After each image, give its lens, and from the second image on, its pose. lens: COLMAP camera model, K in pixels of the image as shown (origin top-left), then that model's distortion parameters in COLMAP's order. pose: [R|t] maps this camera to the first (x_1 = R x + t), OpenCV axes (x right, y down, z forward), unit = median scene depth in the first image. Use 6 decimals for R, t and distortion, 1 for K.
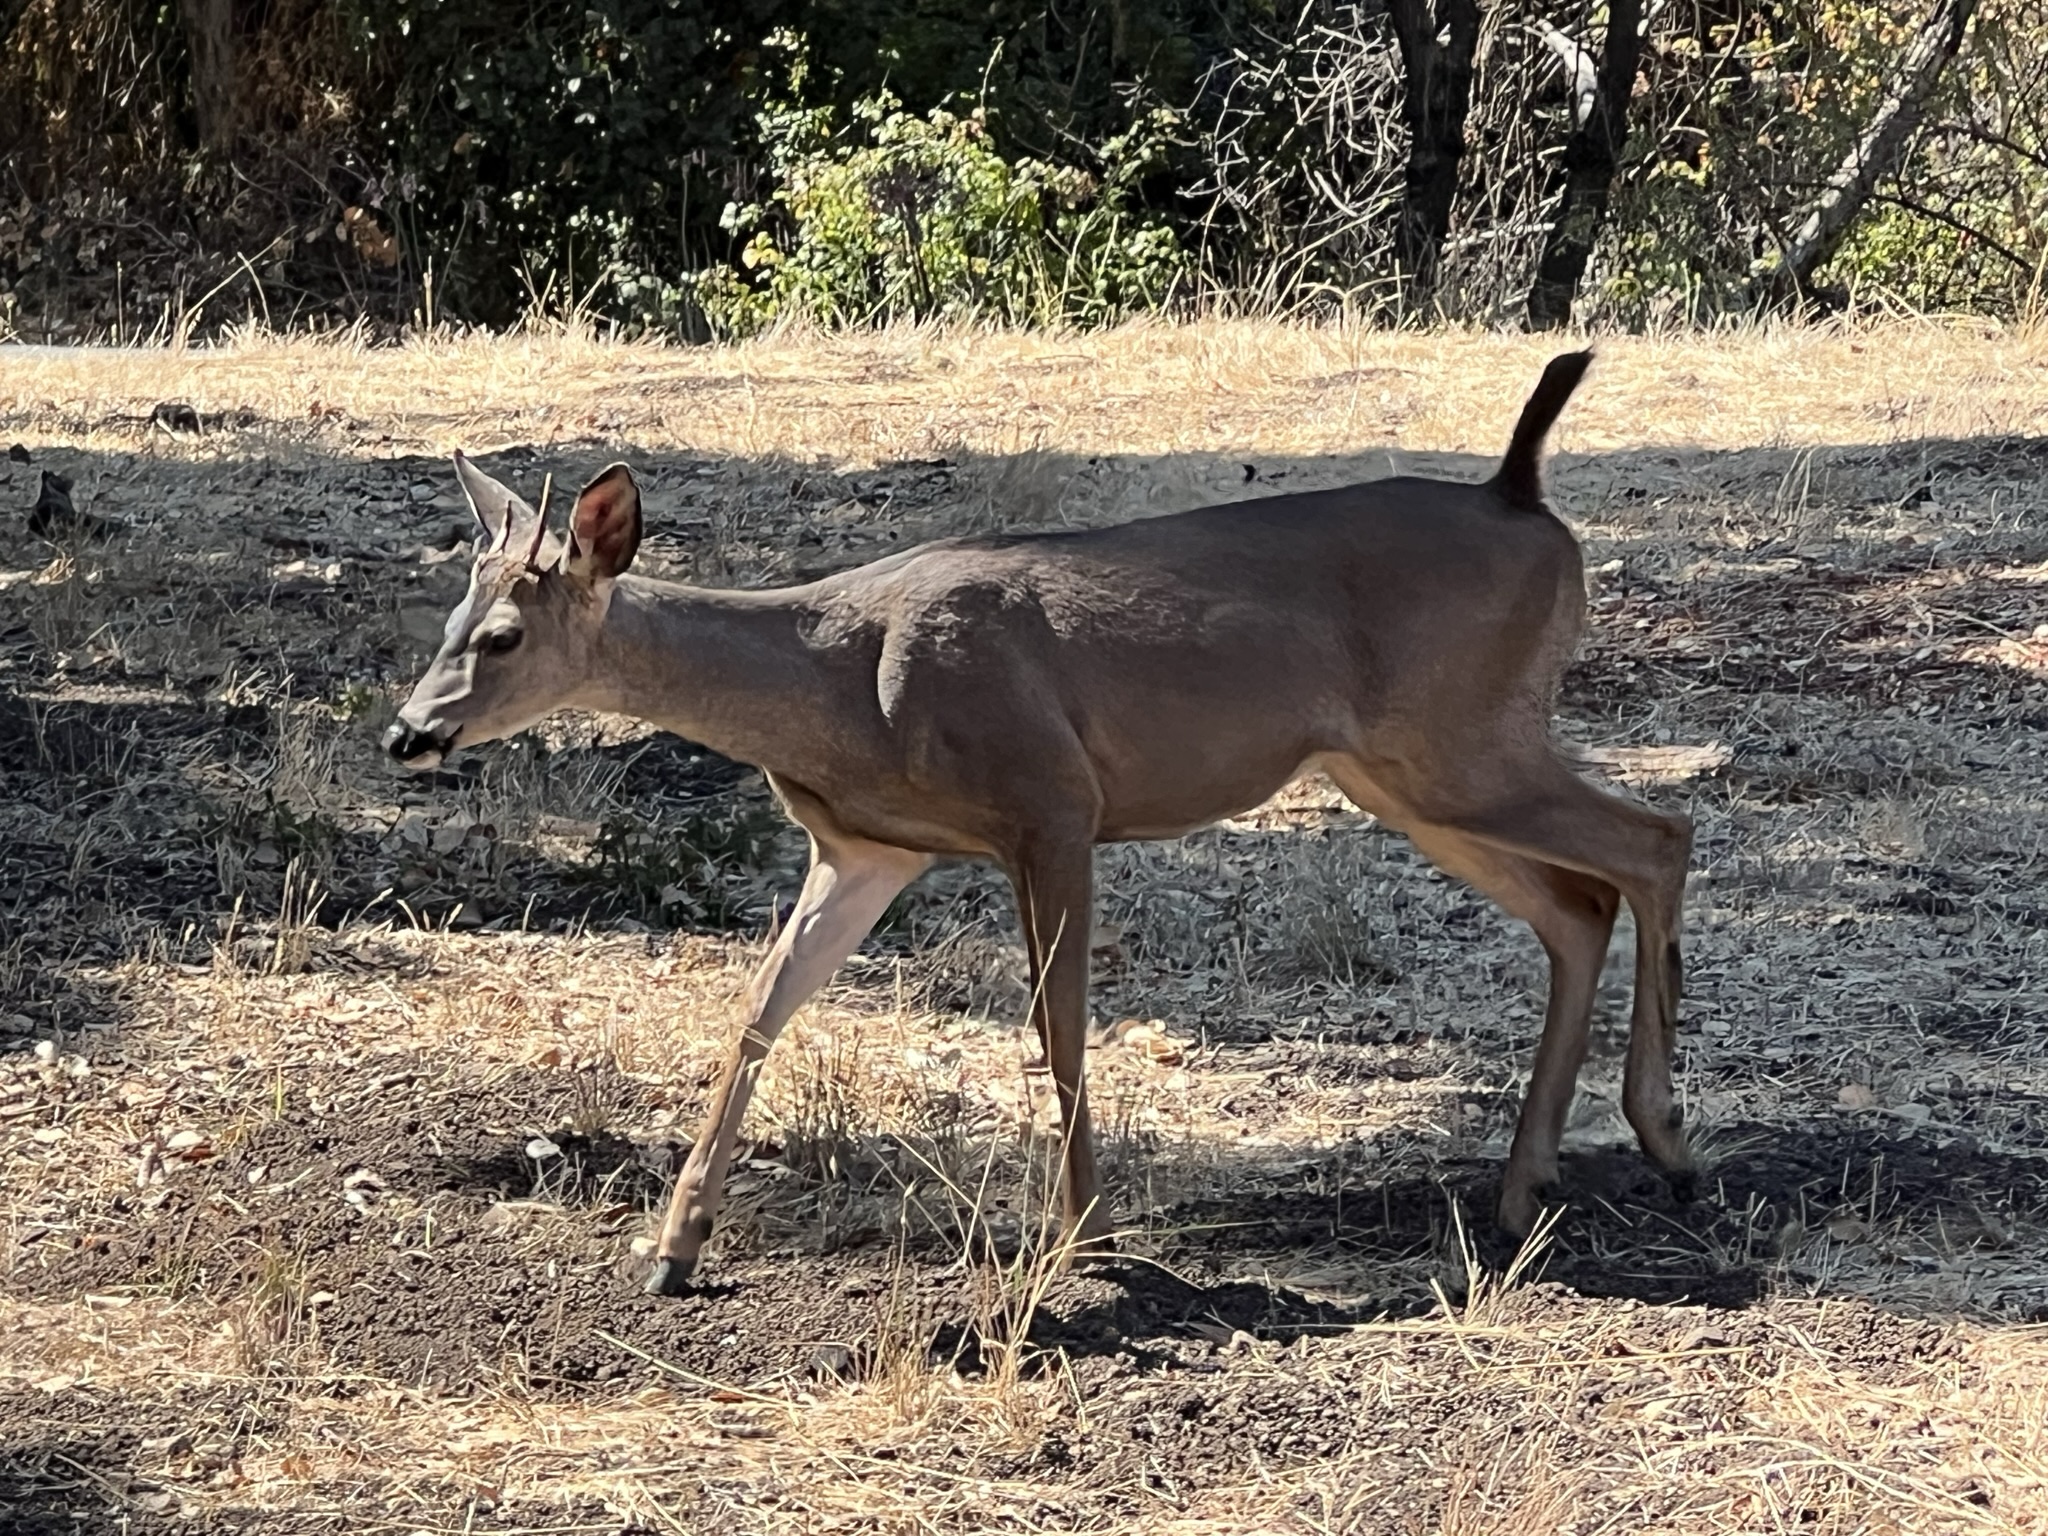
lens RADIAL K [[12645.8, 0, 1024.0], [0, 12645.8, 768.0], [0, 0, 1]] dist [-0.730697, 21.527351]
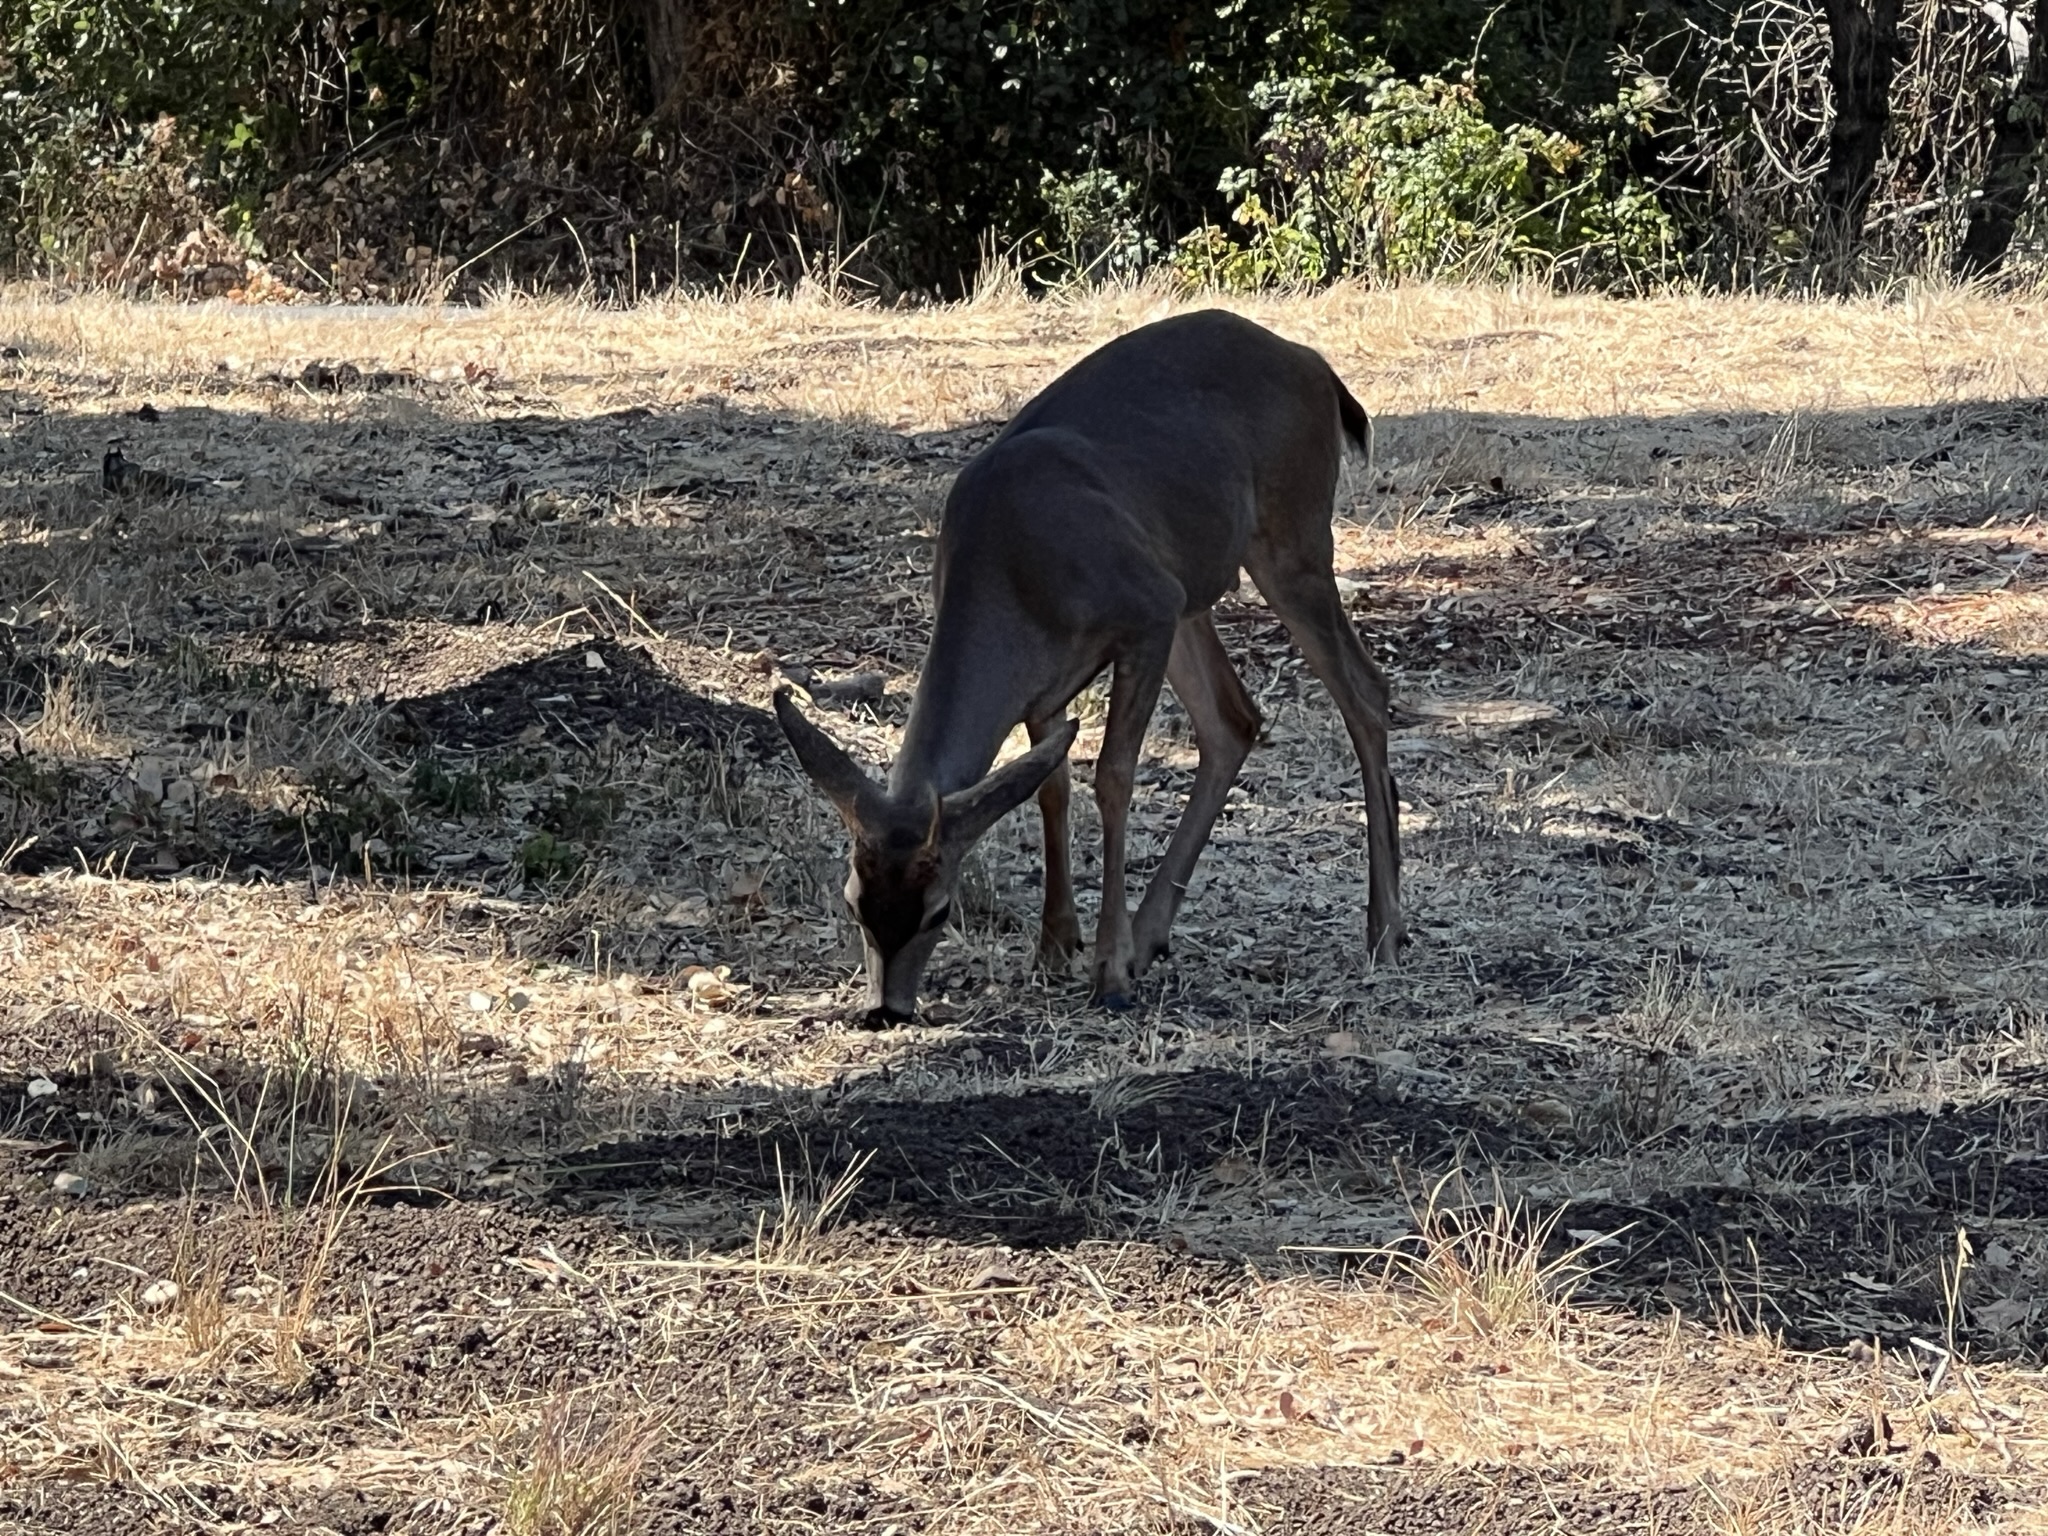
lens RADIAL K [[12330.9, 0, 1024.0], [0, 12330.9, 768.0], [0, 0, 1]] dist [-0.579479, 10.040301]
pose [[0.998076, 0.002215, -0.061965, 0.104854], [-0.001960, 0.999989, 0.004172, -0.000474], [0.061973, -0.004043, 0.998070, -0.002051]]
